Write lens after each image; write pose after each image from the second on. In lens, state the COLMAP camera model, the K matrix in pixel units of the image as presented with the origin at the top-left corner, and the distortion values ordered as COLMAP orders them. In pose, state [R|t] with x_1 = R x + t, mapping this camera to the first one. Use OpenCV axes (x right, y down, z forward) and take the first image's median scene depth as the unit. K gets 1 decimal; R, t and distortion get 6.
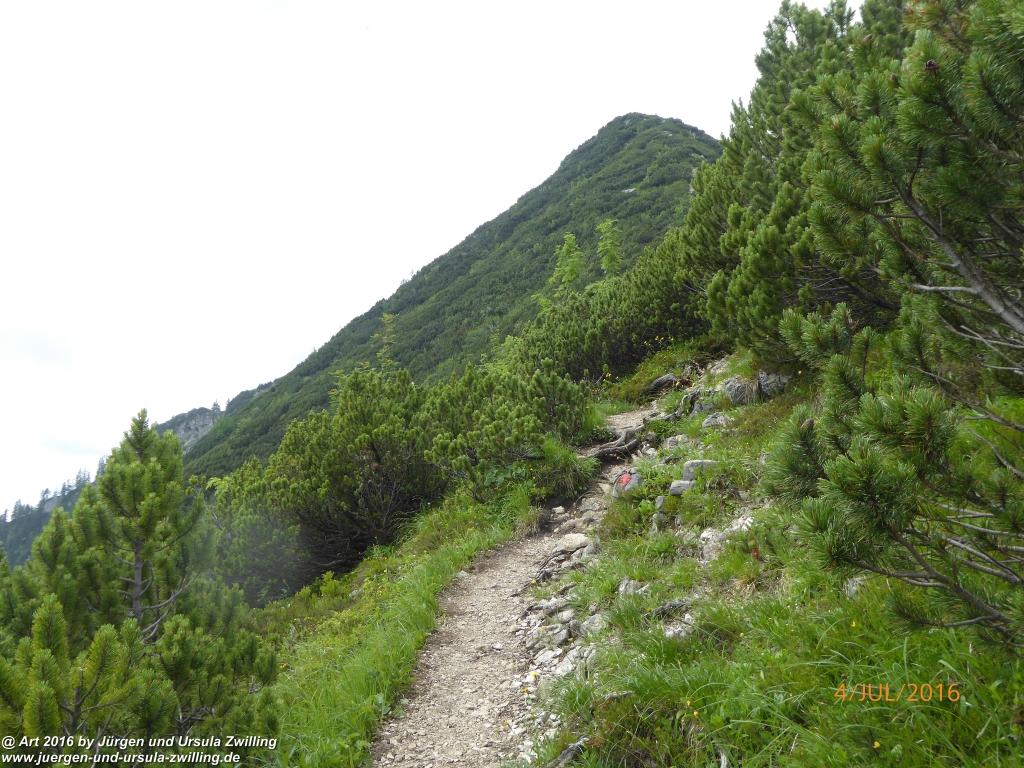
lens RADIAL K [[737.4, 0, 512.0], [0, 737.4, 384.0], [0, 0, 1]] dist [-0.010310, 0.000019]
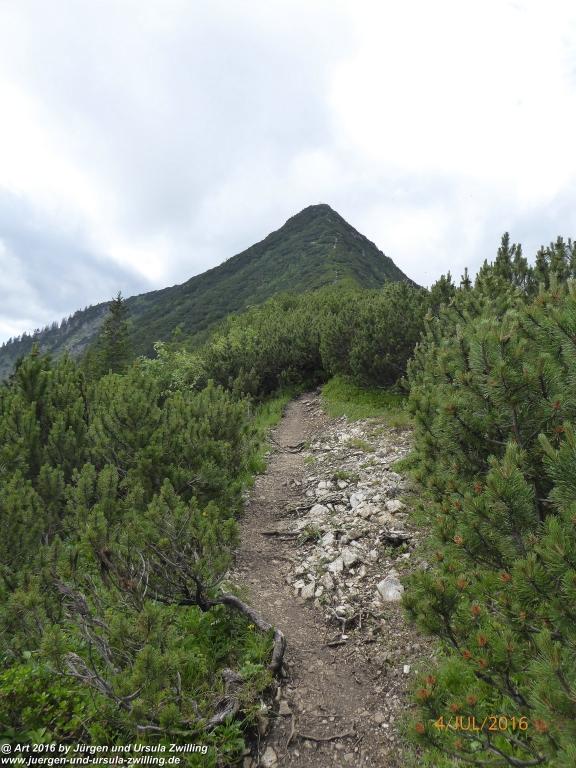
lens RADIAL K [[553.0, 0, 288.0], [0, 553.0, 384.0], [0, 0, 1]] dist [-0.010310, 0.000019]
pose [[0.977680, 0.114609, 0.176086, -0.204290], [-0.131622, 0.987373, 0.088151, 0.078424], [-0.163760, -0.109360, 0.980420, -0.928588]]
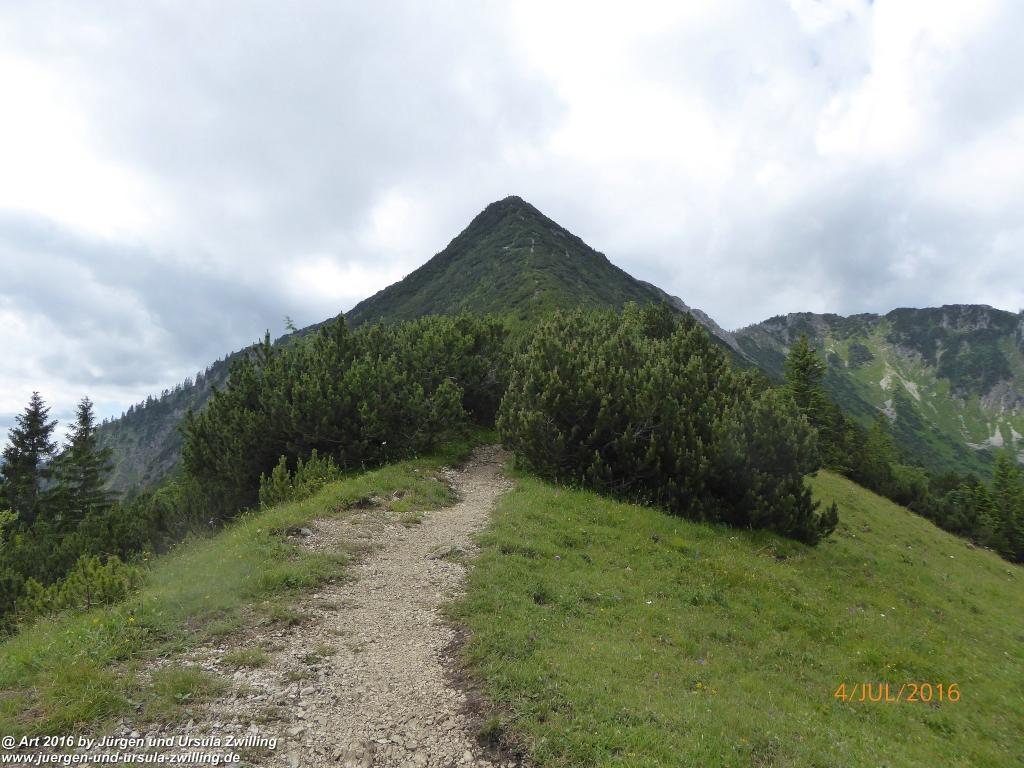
lens RADIAL K [[737.4, 0, 512.0], [0, 737.4, 384.0], [0, 0, 1]] dist [-0.010310, 0.000019]
pose [[0.979817, 0.011415, 0.199569, -0.237926], [-0.017981, 0.999354, 0.031121, 0.079002], [-0.199085, -0.034082, 0.979389, -1.096420]]
